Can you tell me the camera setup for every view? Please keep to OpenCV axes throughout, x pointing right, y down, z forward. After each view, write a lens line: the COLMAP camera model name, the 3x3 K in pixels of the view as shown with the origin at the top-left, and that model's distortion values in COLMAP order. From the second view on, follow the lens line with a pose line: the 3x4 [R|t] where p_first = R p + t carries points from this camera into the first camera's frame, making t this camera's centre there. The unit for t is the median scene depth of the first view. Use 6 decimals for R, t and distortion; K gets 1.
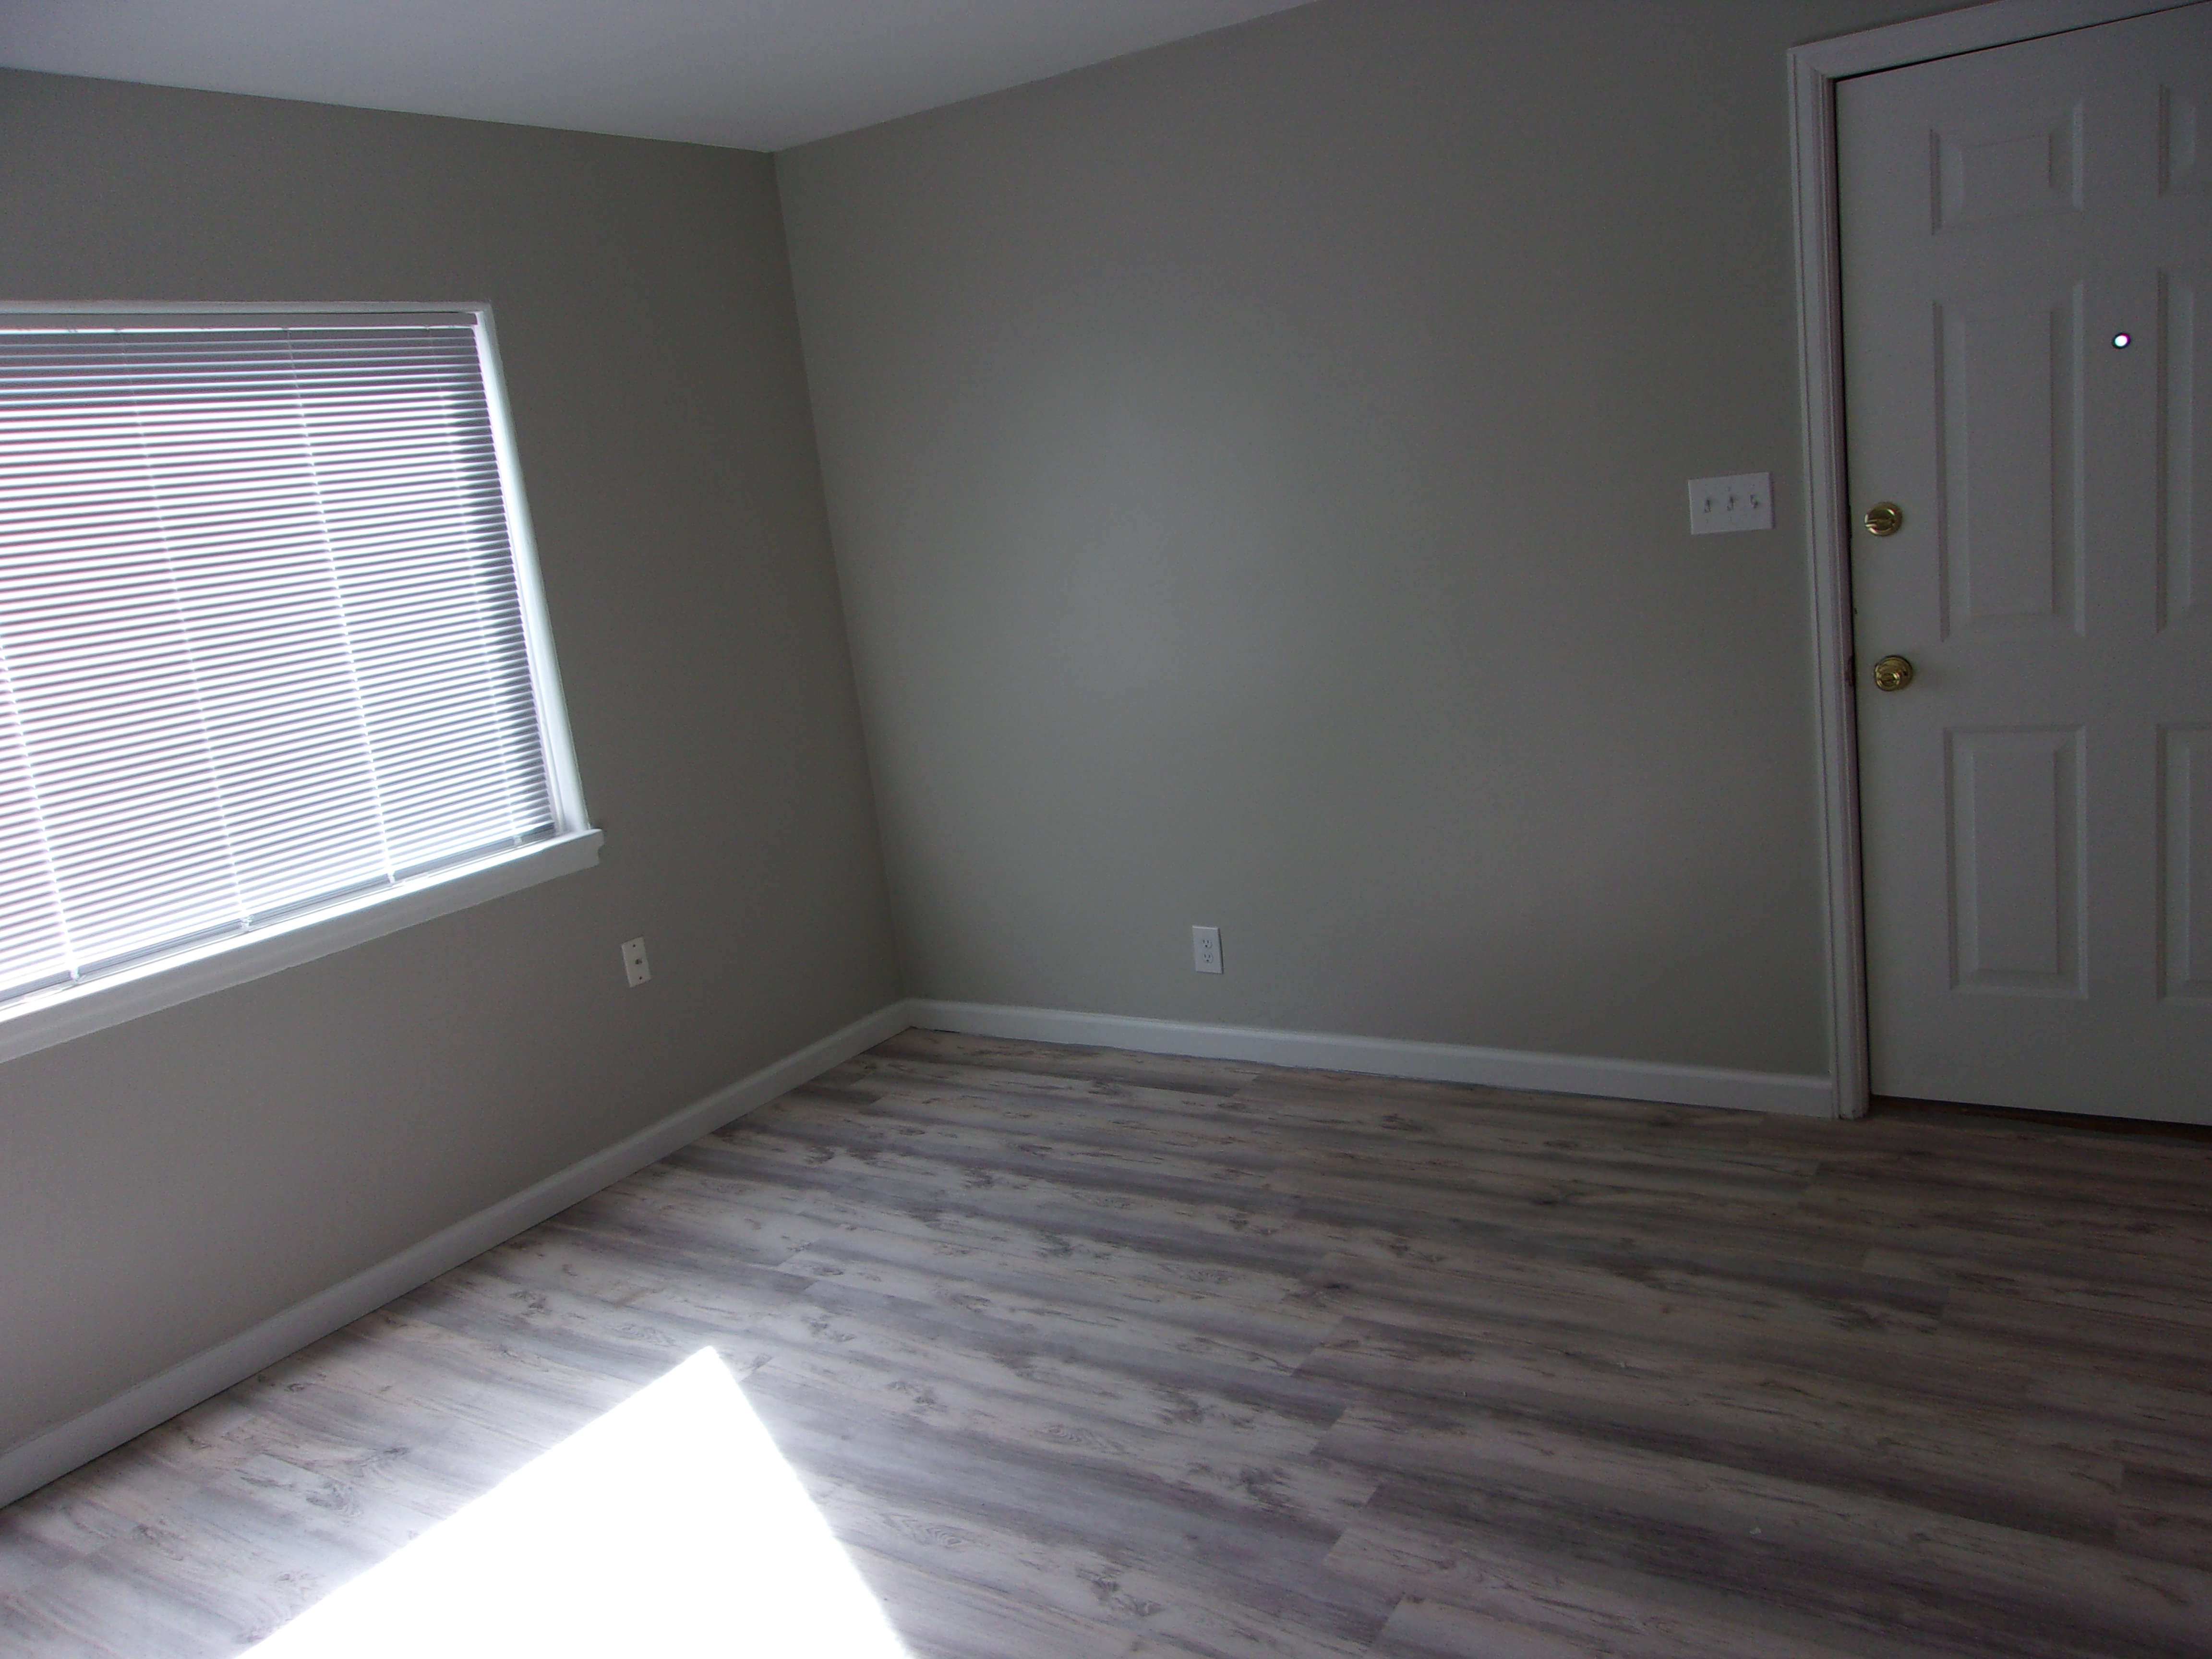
lens RADIAL K [[1750.1, 0, 1107.5], [0, 1750.1, 835.0], [0, 0, 1]] dist [-0.006961, 0.040122]
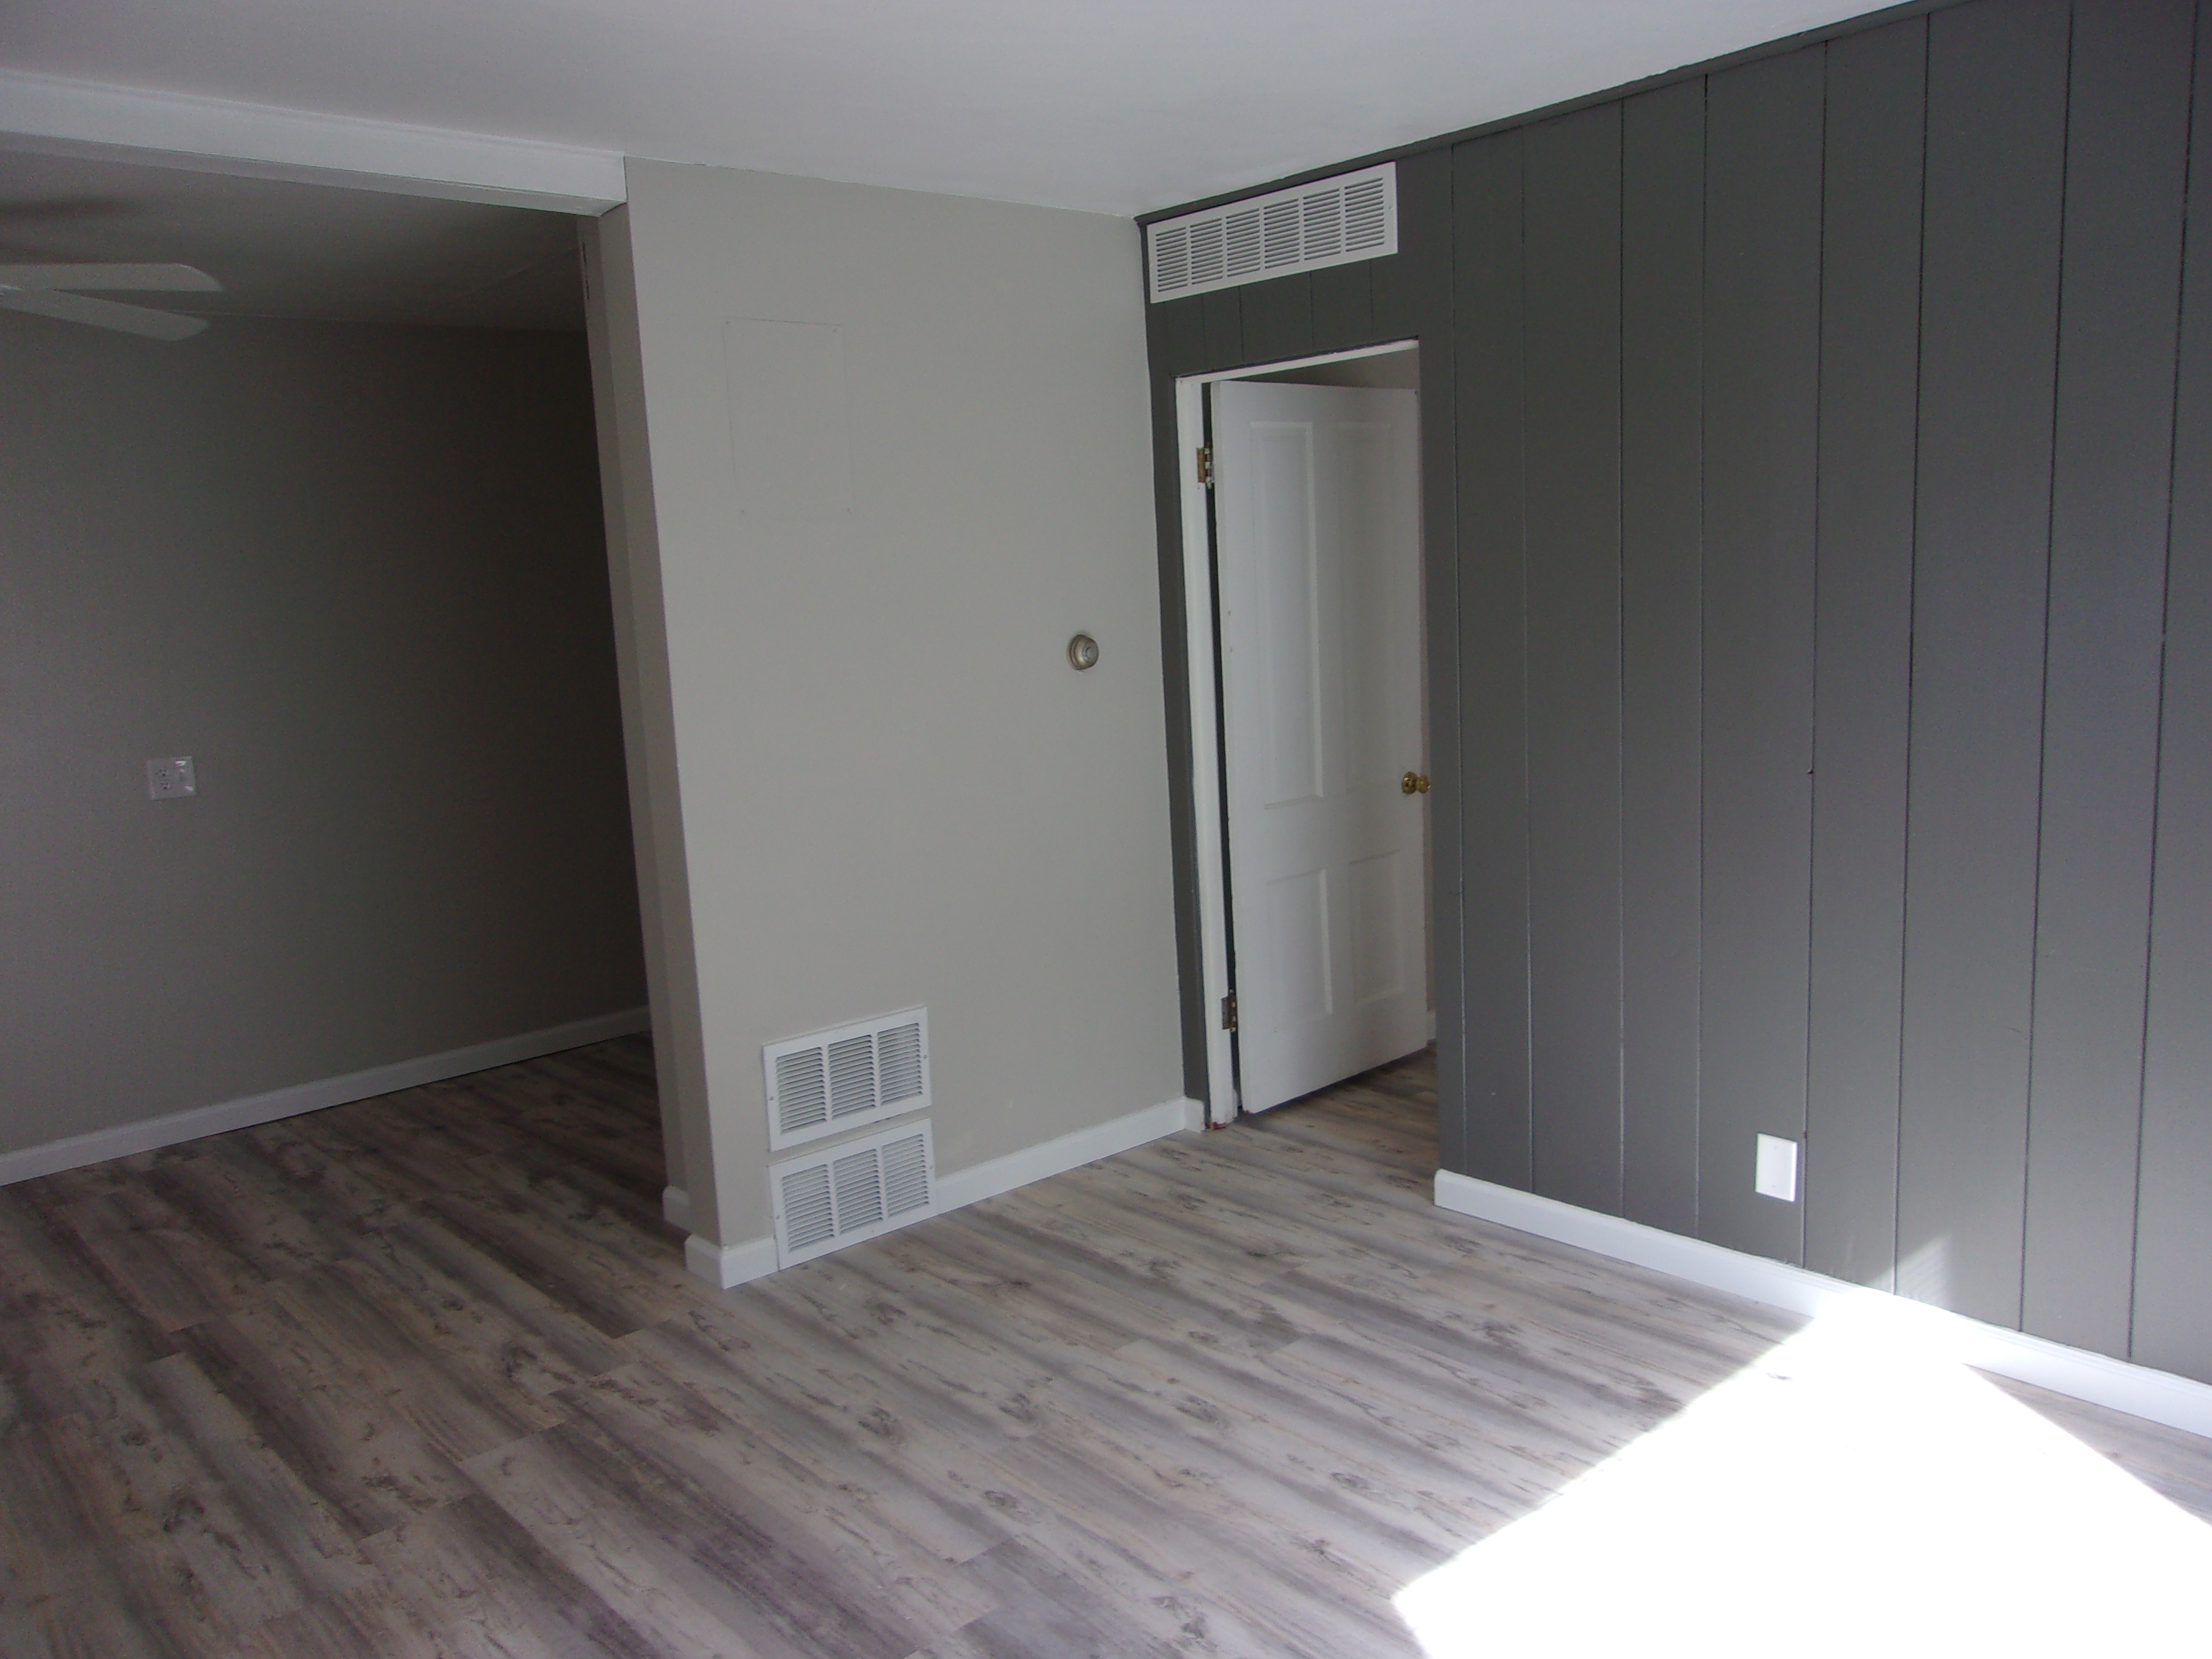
lens RADIAL K [[1750.1, 0, 1118.3], [0, 1750.1, 829.7], [0, 0, 1]] dist [-0.006961, 0.040122]
pose [[-0.948788, 0.133421, 0.286356, -0.230483], [0.227079, 0.918198, 0.324573, -0.257207], [-0.219626, 0.372976, -0.901473, 1.274683]]
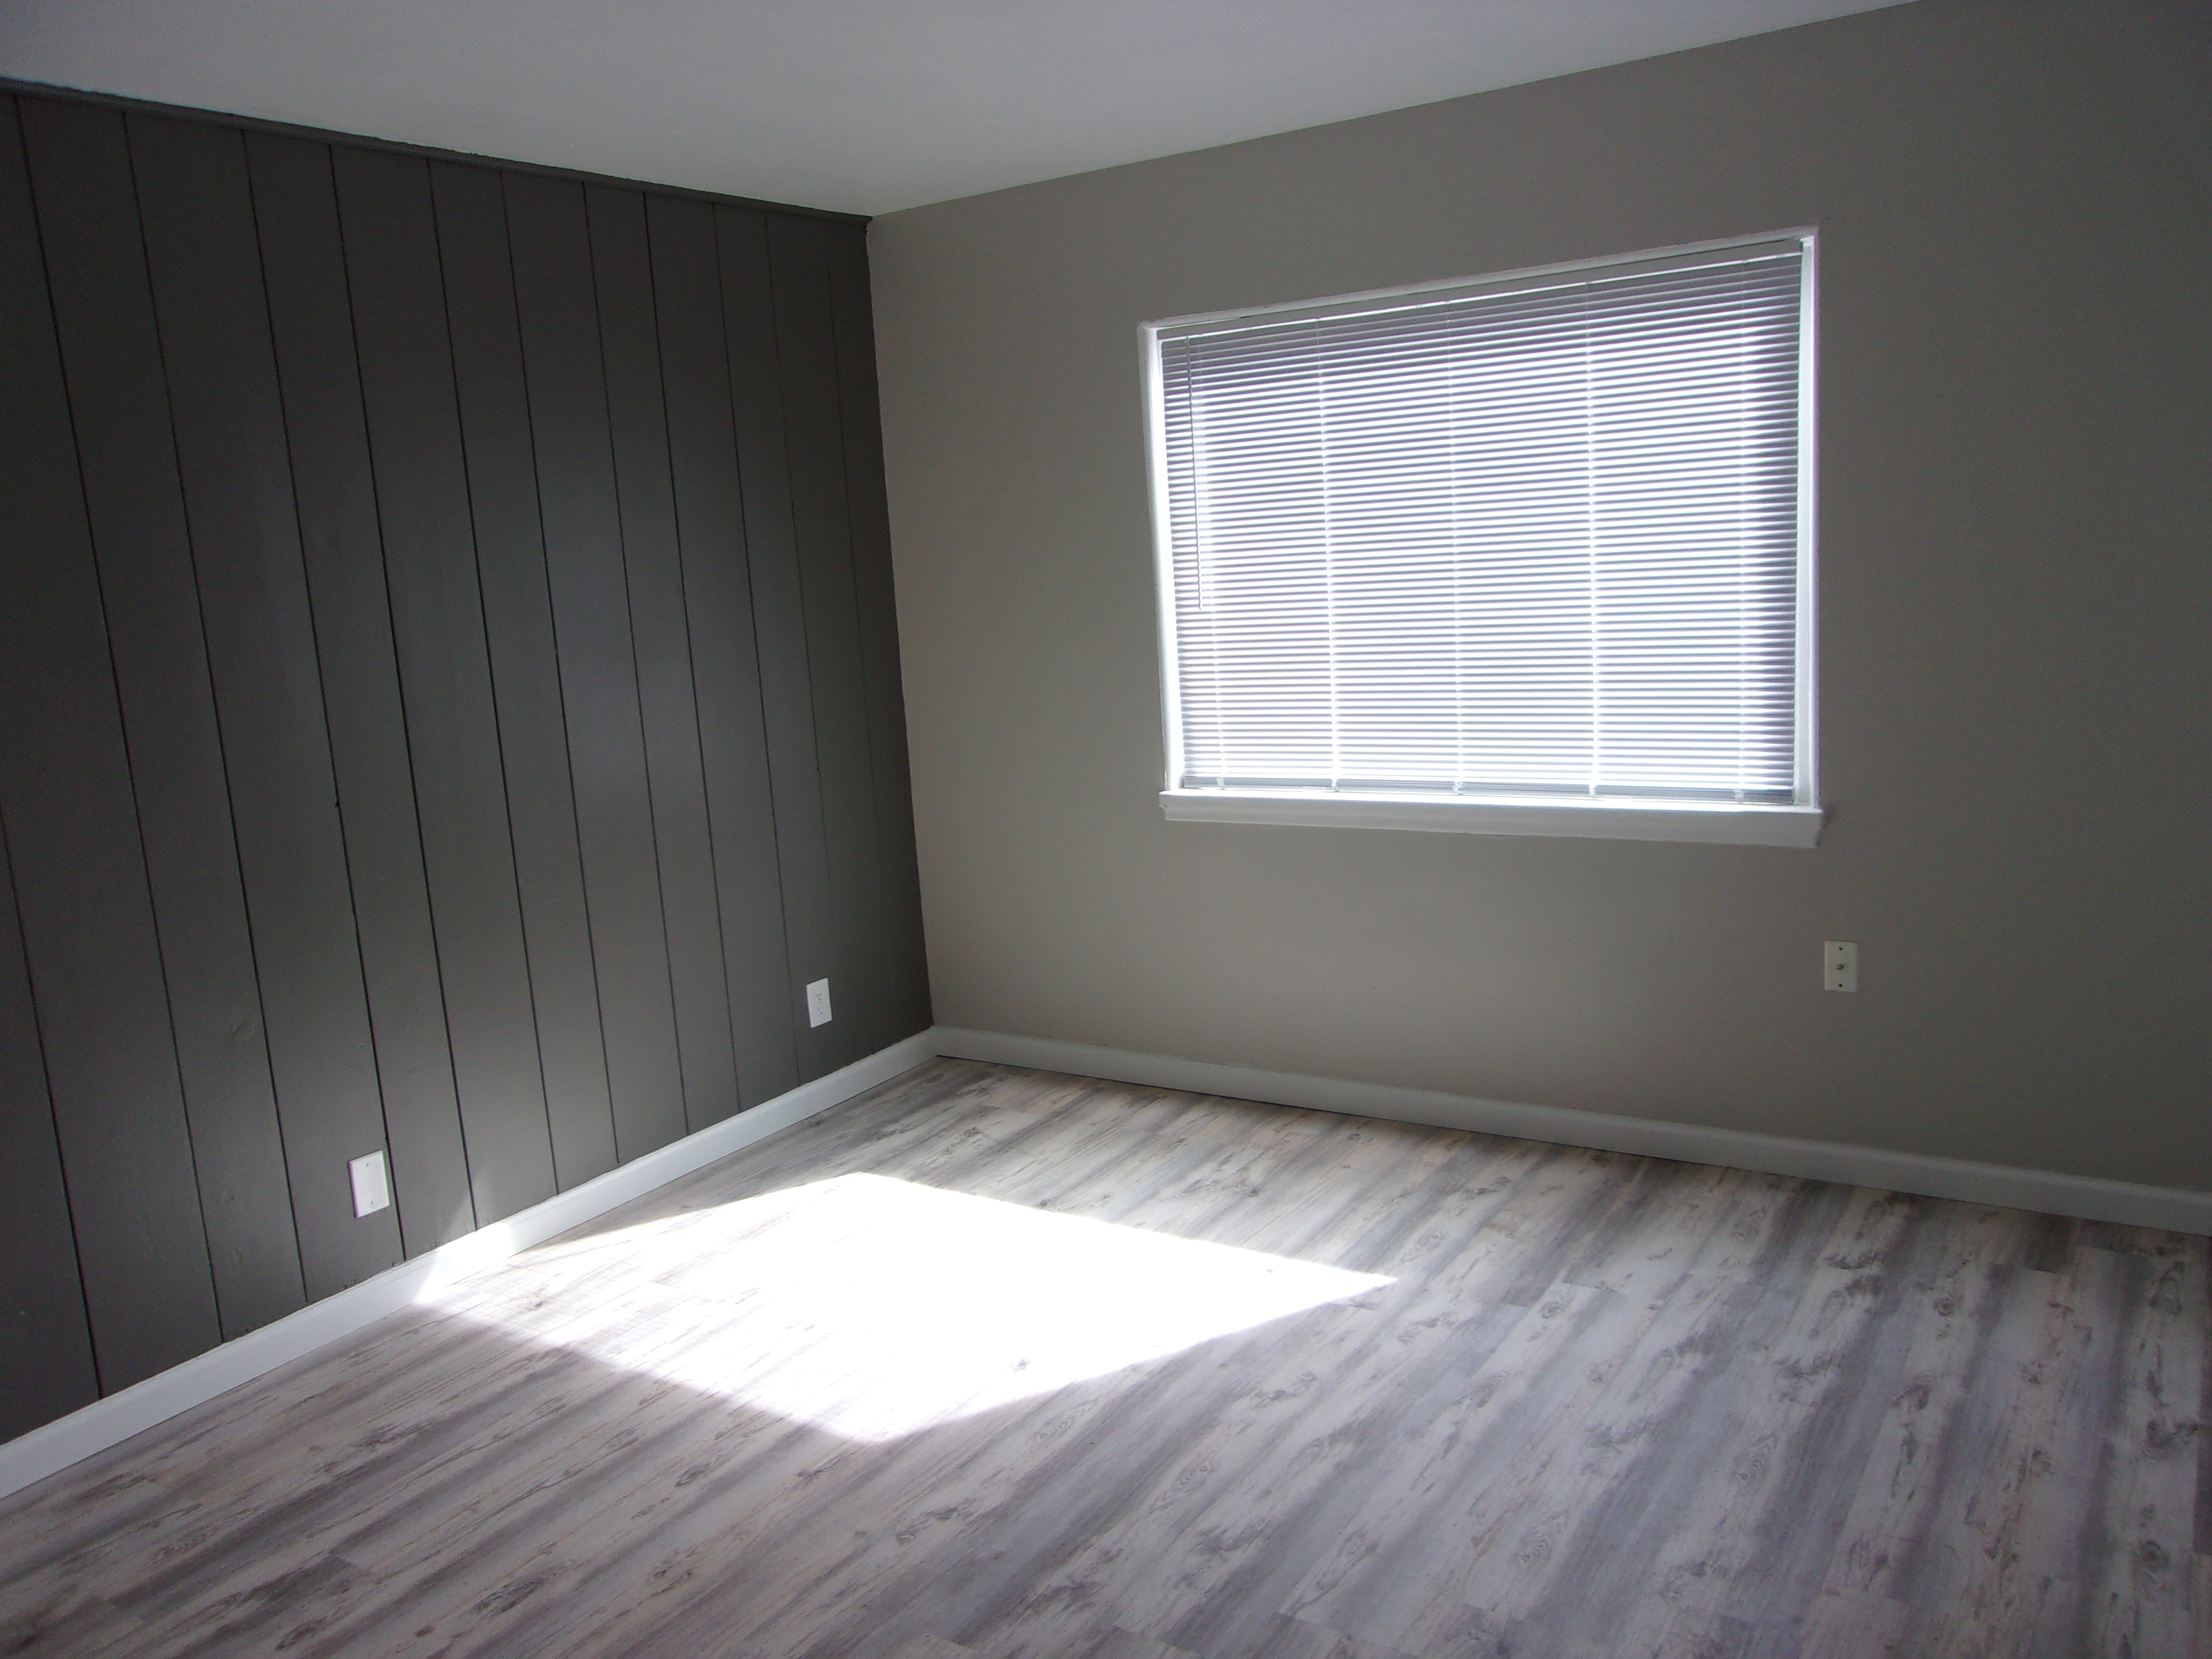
lens RADIAL K [[1750.1, 0, 1114.6], [0, 1750.1, 831.0], [0, 0, 1]] dist [-0.006961, 0.040122]
pose [[0.014420, 0.297369, -0.954654, 0.687335], [-0.150129, 0.944574, 0.291961, -0.244111], [0.988561, 0.139111, 0.058265, 0.704754]]
